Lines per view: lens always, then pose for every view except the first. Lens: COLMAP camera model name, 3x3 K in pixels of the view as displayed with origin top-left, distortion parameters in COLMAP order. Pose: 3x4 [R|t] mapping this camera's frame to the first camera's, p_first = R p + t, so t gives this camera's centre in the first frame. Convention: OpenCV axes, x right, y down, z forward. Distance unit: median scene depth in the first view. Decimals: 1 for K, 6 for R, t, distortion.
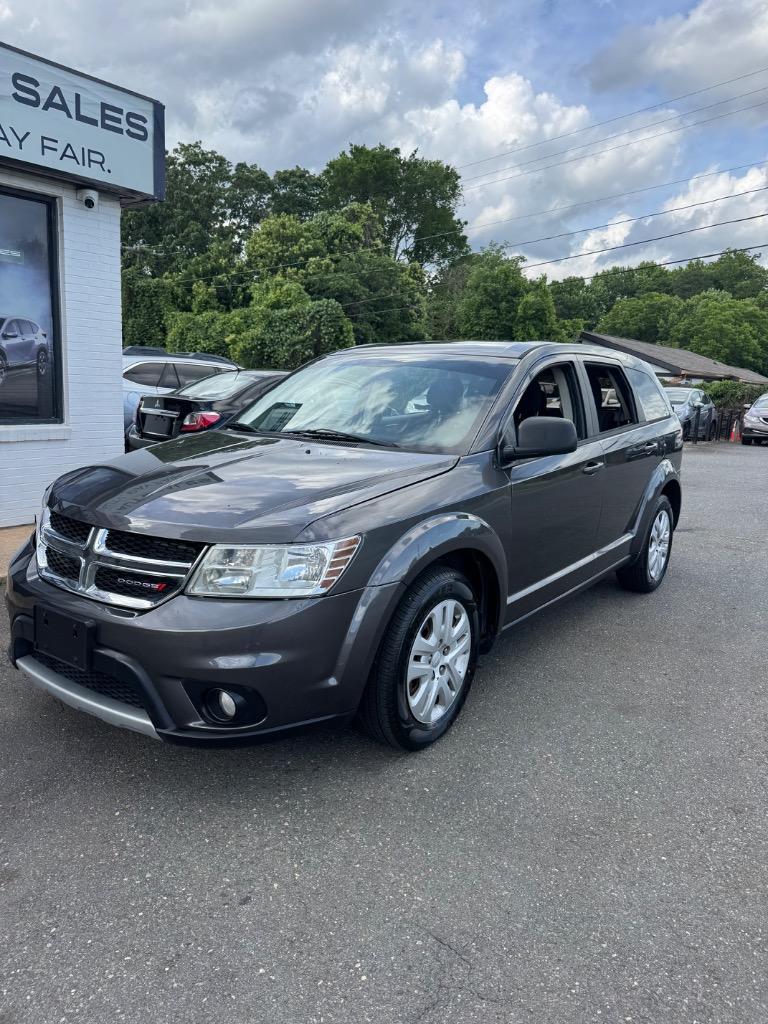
lens RADIAL K [[751.3, 0, 369.8], [0, 751.3, 493.6], [0, 0, 1]] dist [0.030029, -0.030835]
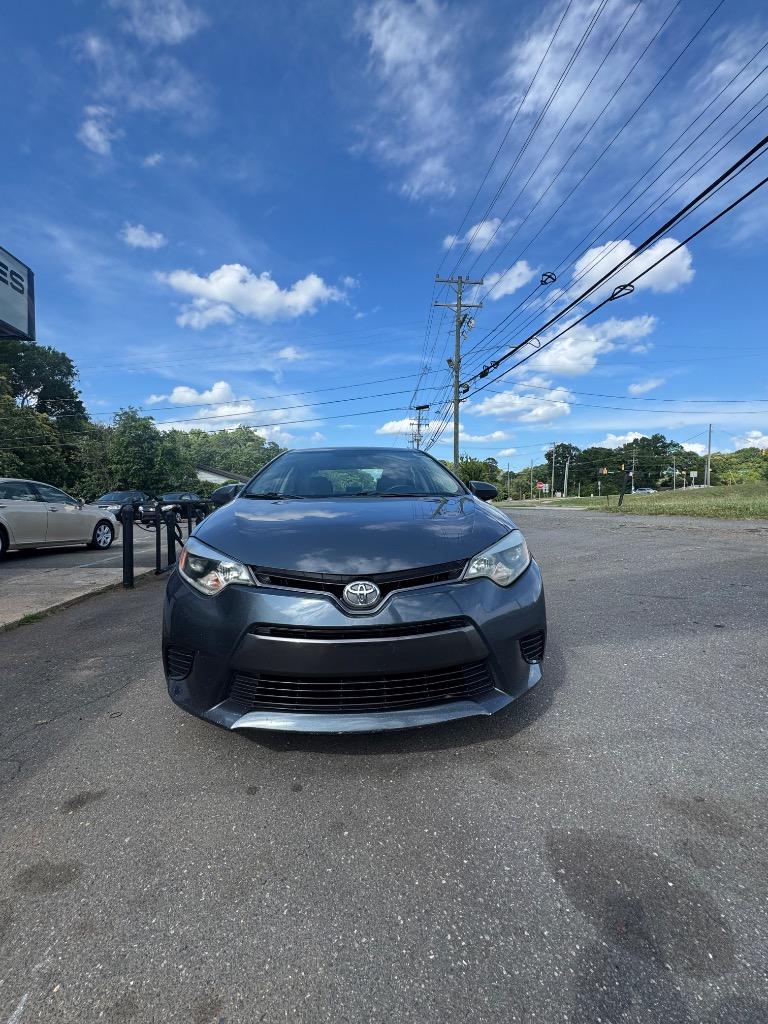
lens RADIAL K [[438.0, 0, 387.9], [0, 438.0, 505.6], [0, 0, 1]] dist [0.007460, -0.001549]
pose [[0.706691, -0.054065, 0.705453, -0.427355], [0.145525, 0.986865, -0.070148, 0.044257], [-0.692394, 0.152234, 0.705277, 0.079372]]
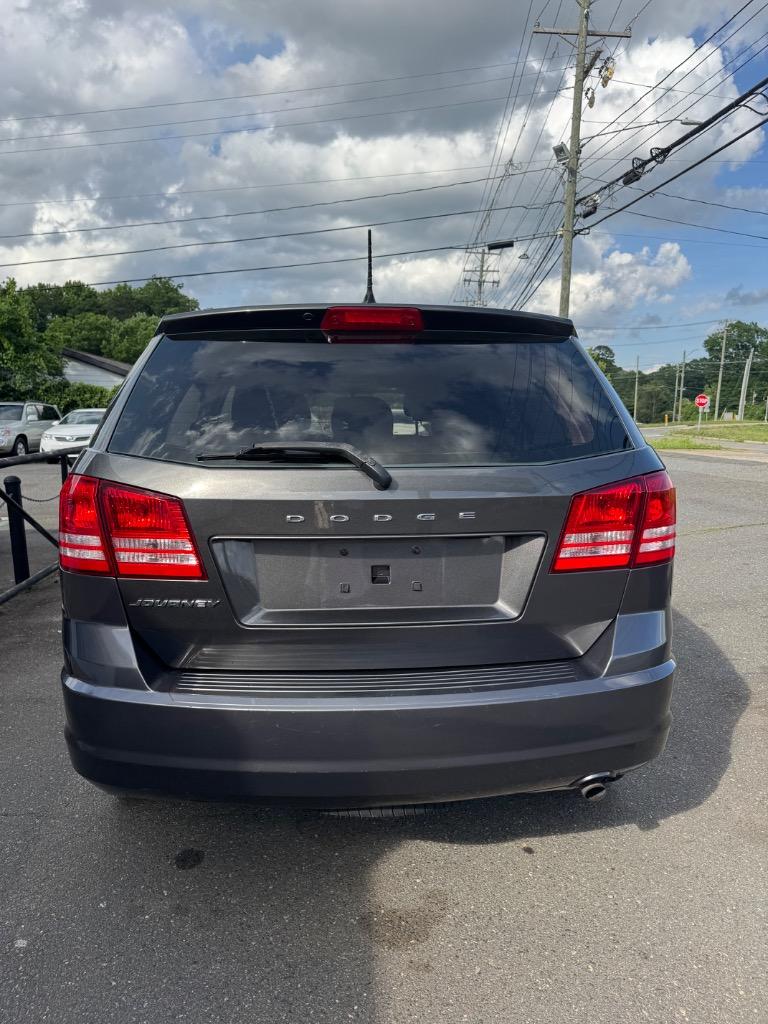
lens RADIAL K [[751.3, 0, 381.4], [0, 751.3, 509.9], [0, 0, 1]] dist [0.030029, -0.030835]
pose [[0.737179, -0.110820, 0.666547, -0.196066], [0.117108, 0.992485, 0.035494, -0.052265], [-0.665472, 0.051893, 0.744617, 0.384210]]
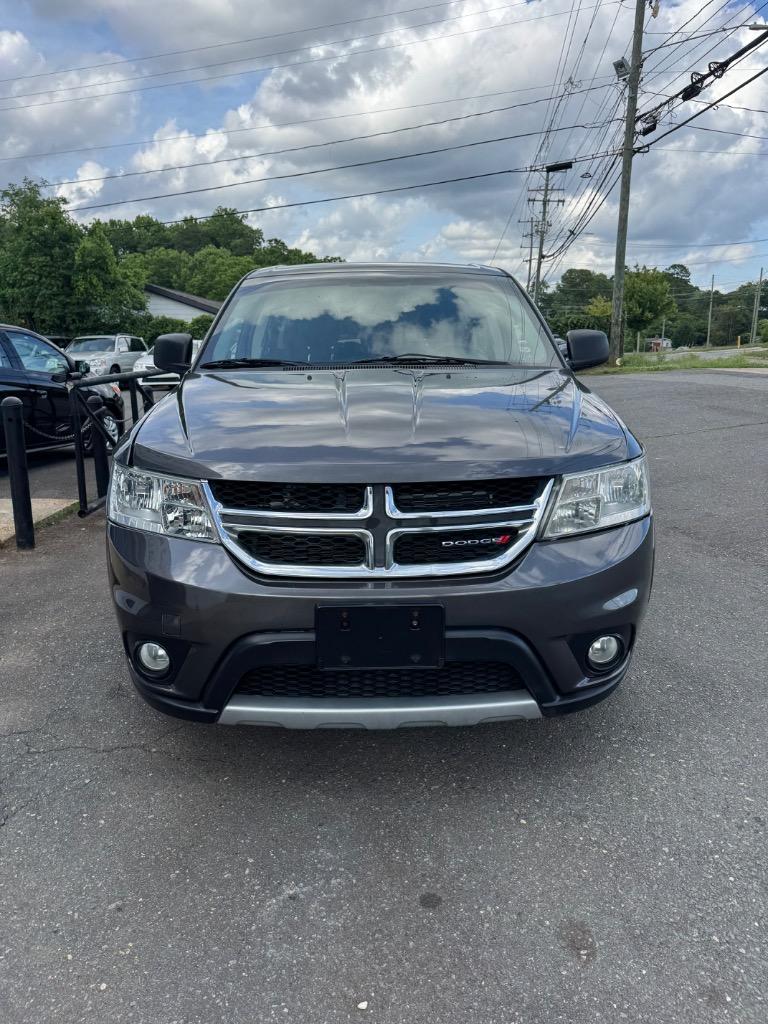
lens RADIAL K [[751.3, 0, 388.1], [0, 751.3, 514.6], [0, 0, 1]] dist [0.030029, -0.030835]
pose [[0.784911, -0.178109, 0.593457, -0.360496], [0.131465, 0.983859, 0.121401, -0.007914], [-0.605501, -0.017271, 0.795657, 0.183855]]
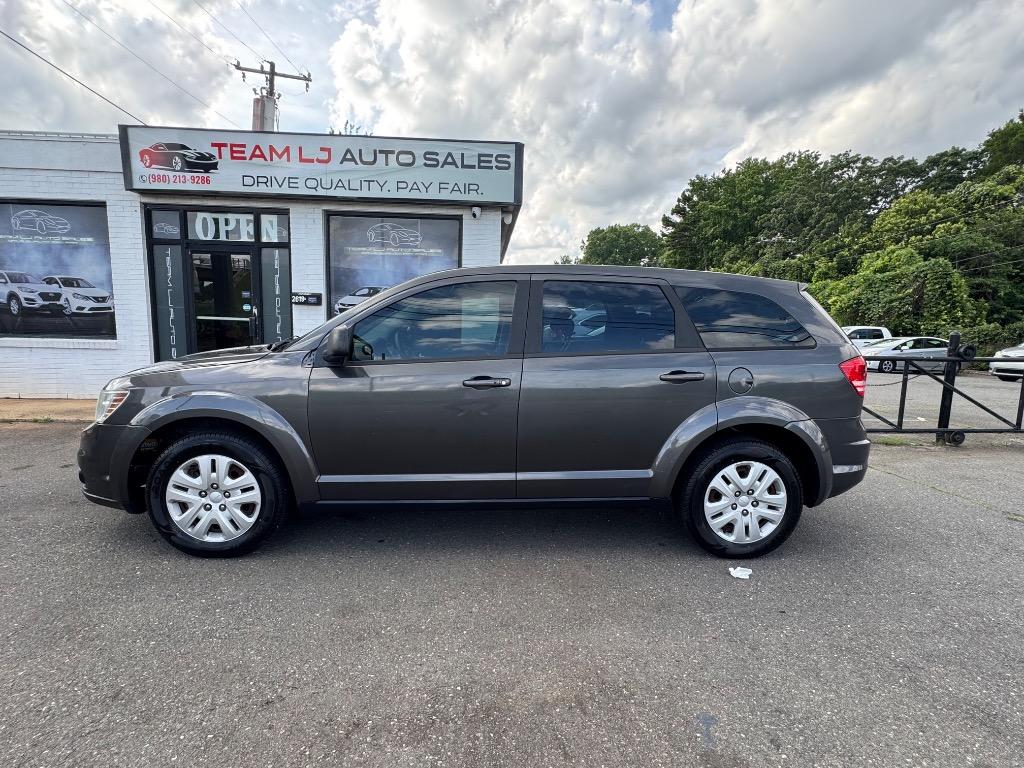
lens RADIAL K [[499.9, 0, 514.5], [0, 499.9, 376.7], [0, 0, 1]] dist [0.004474, 0.000026]
pose [[0.635995, 0.066112, -0.768856, 0.564936], [-0.121358, 0.992495, -0.015045, -0.025552], [0.762091, 0.102875, 0.639245, 0.406050]]
